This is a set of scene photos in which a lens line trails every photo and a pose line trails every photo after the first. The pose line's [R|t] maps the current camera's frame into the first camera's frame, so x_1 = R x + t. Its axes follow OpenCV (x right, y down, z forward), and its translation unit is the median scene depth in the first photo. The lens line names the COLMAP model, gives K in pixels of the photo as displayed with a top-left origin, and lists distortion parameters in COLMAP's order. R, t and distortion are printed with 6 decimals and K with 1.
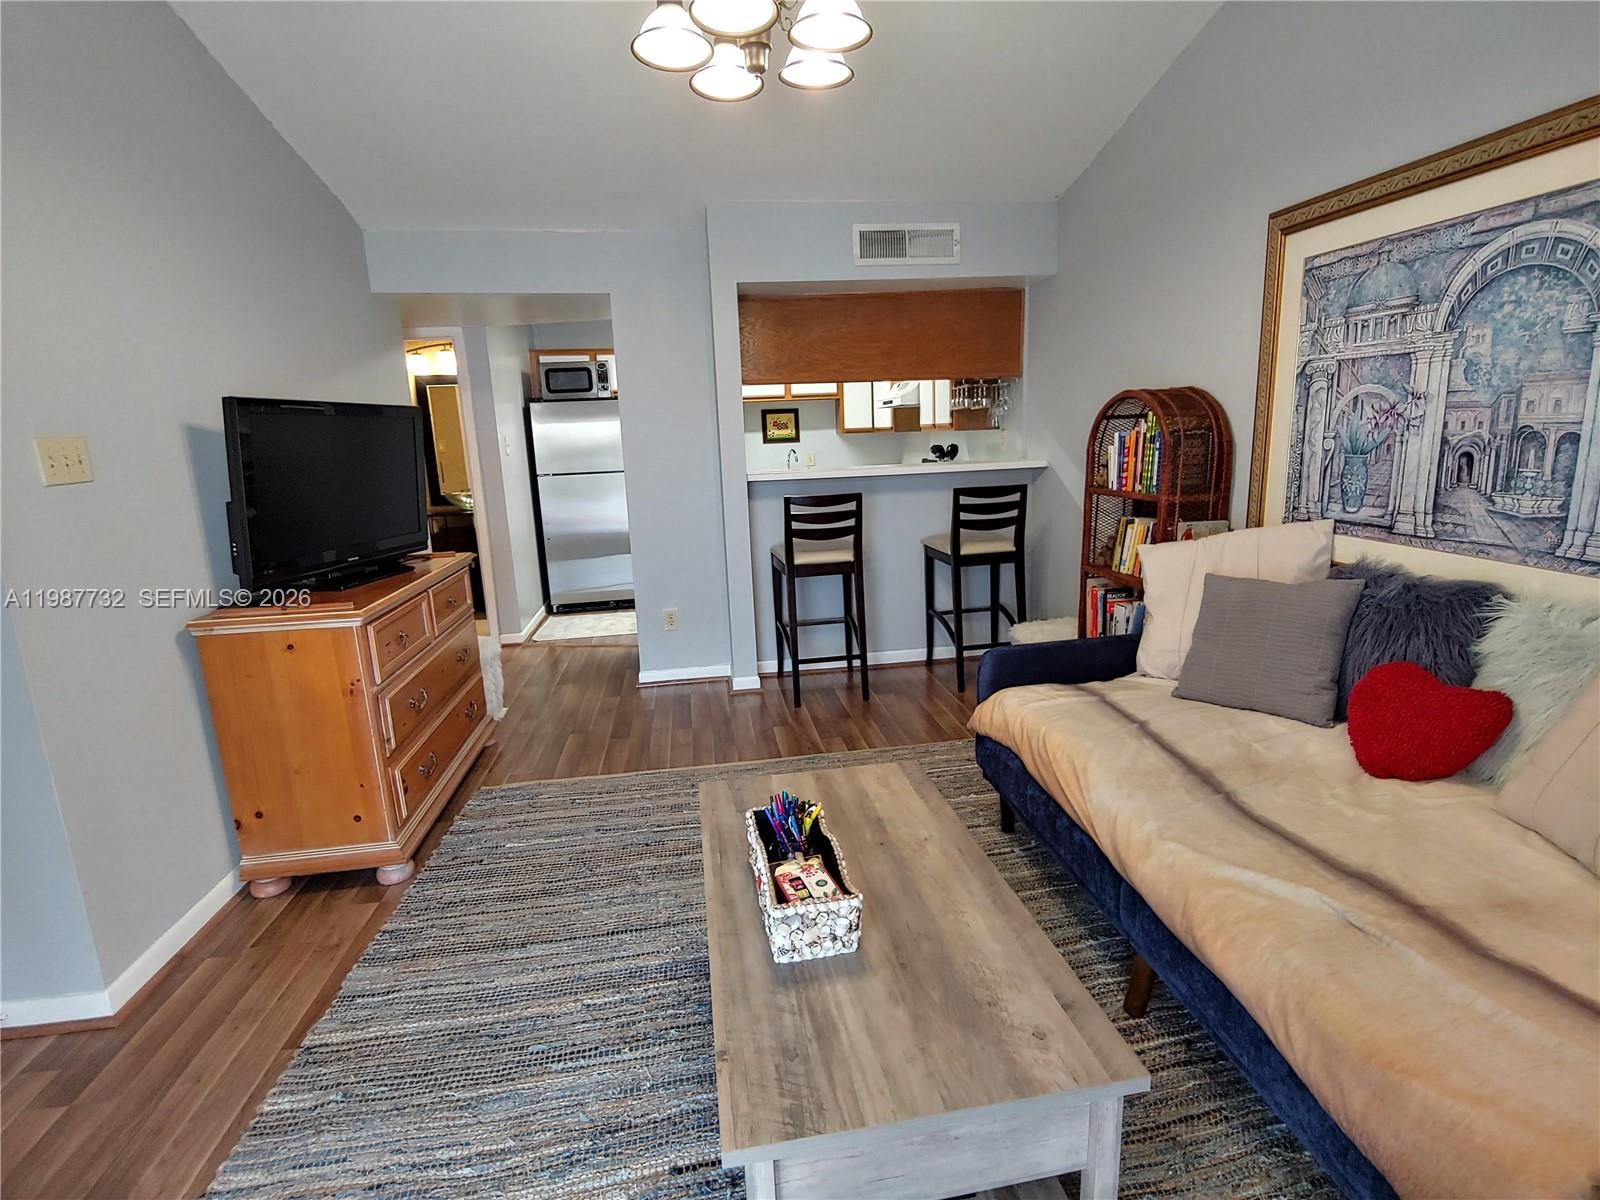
lens RADIAL K [[758.7, 0, 805.7], [0, 758.7, 590.5], [0, 0, 1]] dist [-0.020002, -0.001071]
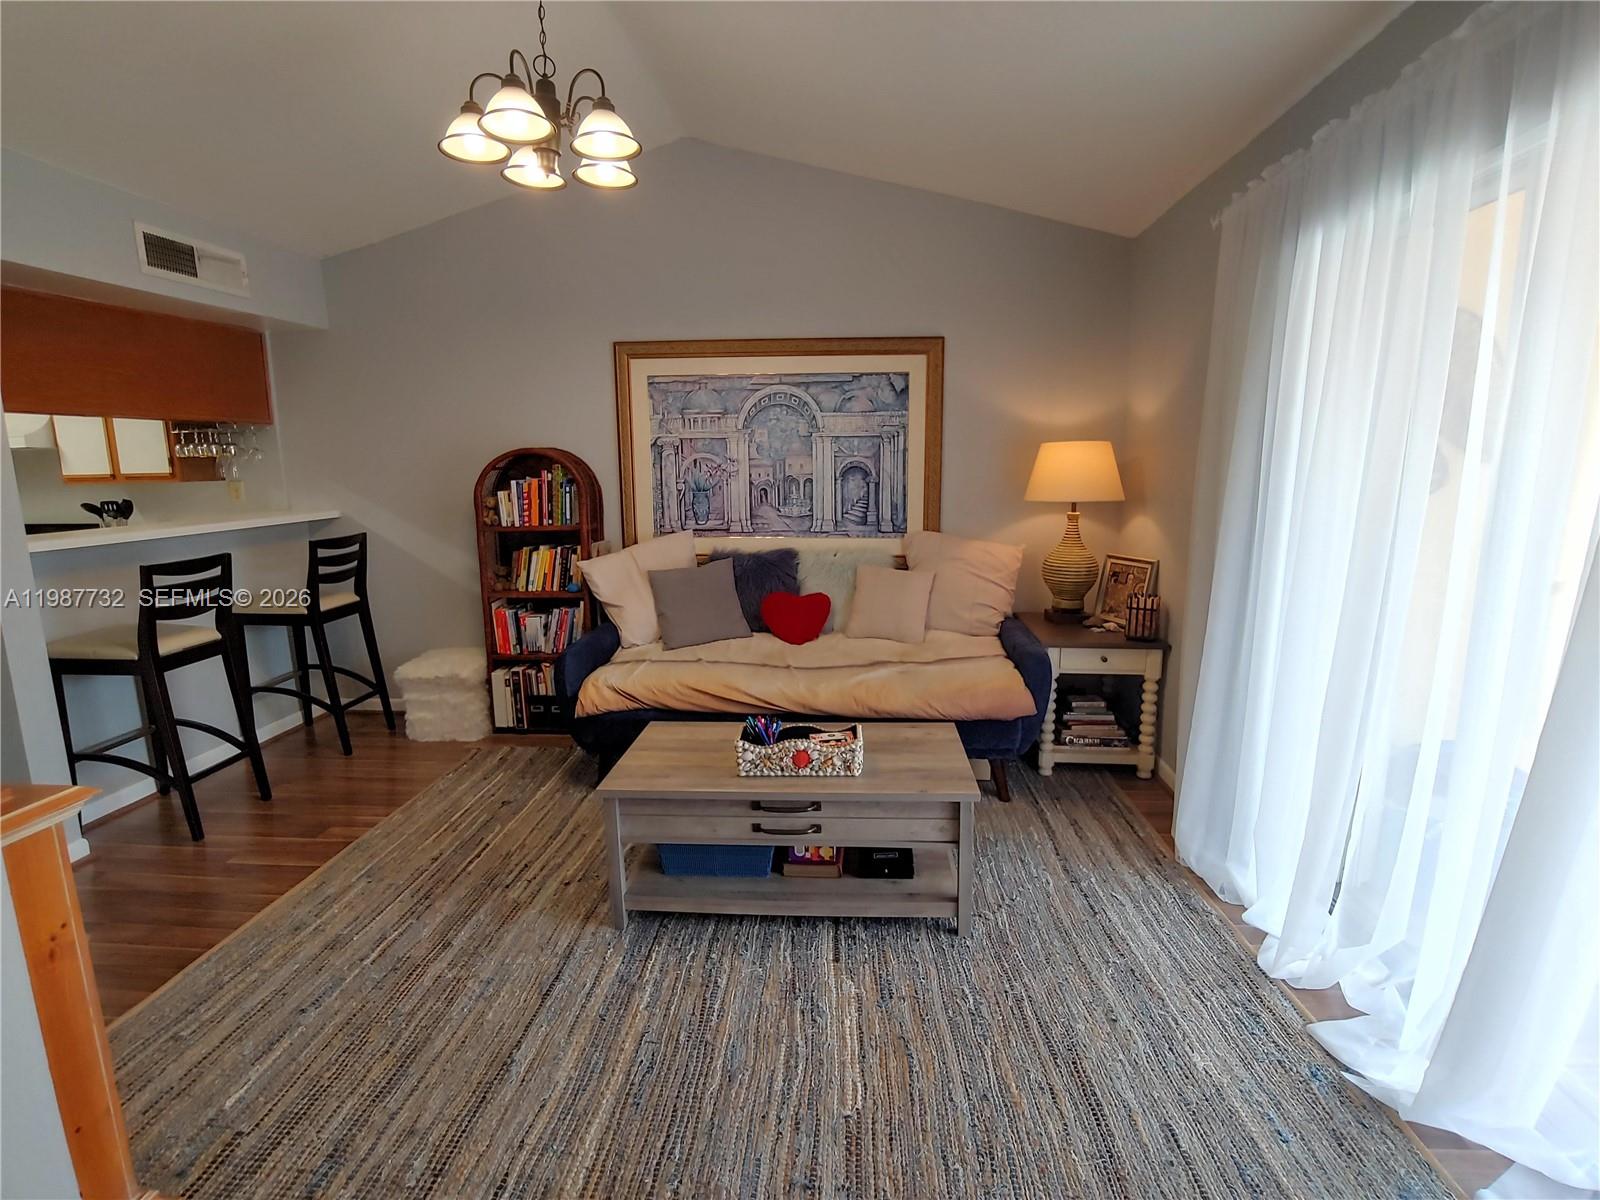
lens RADIAL K [[758.7, 0, 805.7], [0, 758.7, 590.5], [0, 0, 1]] dist [-0.020002, -0.001071]
pose [[0.233222, -0.128715, 0.963867, -0.957731], [0.203299, 0.975751, 0.081111, -0.046570], [-0.950935, 0.177037, 0.253734, 0.339814]]
